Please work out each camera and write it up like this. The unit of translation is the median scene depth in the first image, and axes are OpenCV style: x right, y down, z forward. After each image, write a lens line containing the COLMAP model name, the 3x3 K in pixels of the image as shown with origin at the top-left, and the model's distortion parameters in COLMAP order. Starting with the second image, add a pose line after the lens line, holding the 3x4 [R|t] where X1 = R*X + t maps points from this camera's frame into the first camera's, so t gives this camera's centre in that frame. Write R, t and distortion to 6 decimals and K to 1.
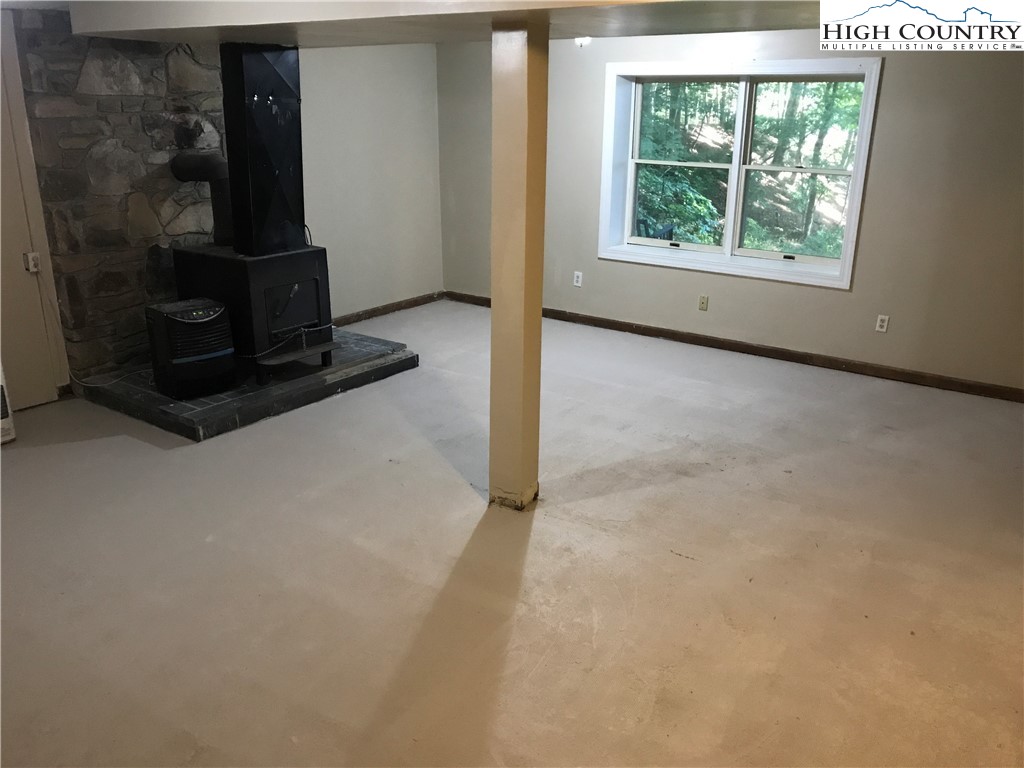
lens RADIAL K [[853.9, 0, 512.0], [0, 853.9, 384.0], [0, 0, 1]] dist [0.004347, 0.000659]
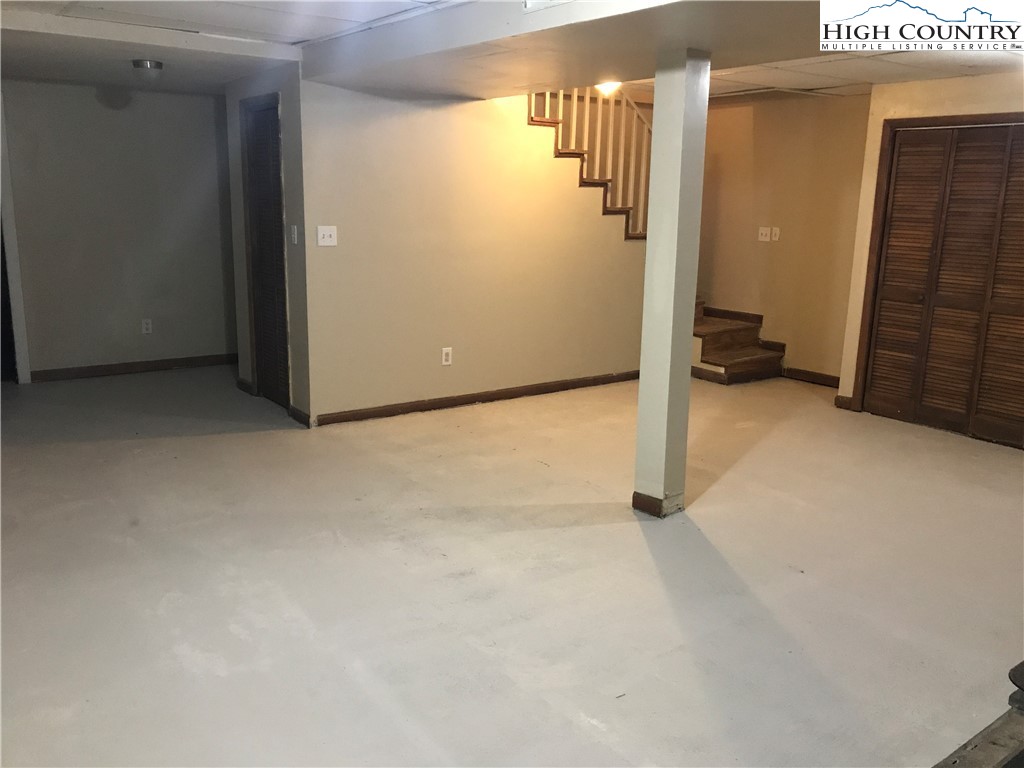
lens RADIAL K [[853.9, 0, 512.0], [0, 853.9, 384.0], [0, 0, 1]] dist [0.004347, 0.000659]
pose [[-0.954794, -0.090221, 0.283245, -0.095463], [0.067876, 0.861495, 0.503209, -0.464955], [-0.289414, 0.499687, -0.816427, 1.632403]]
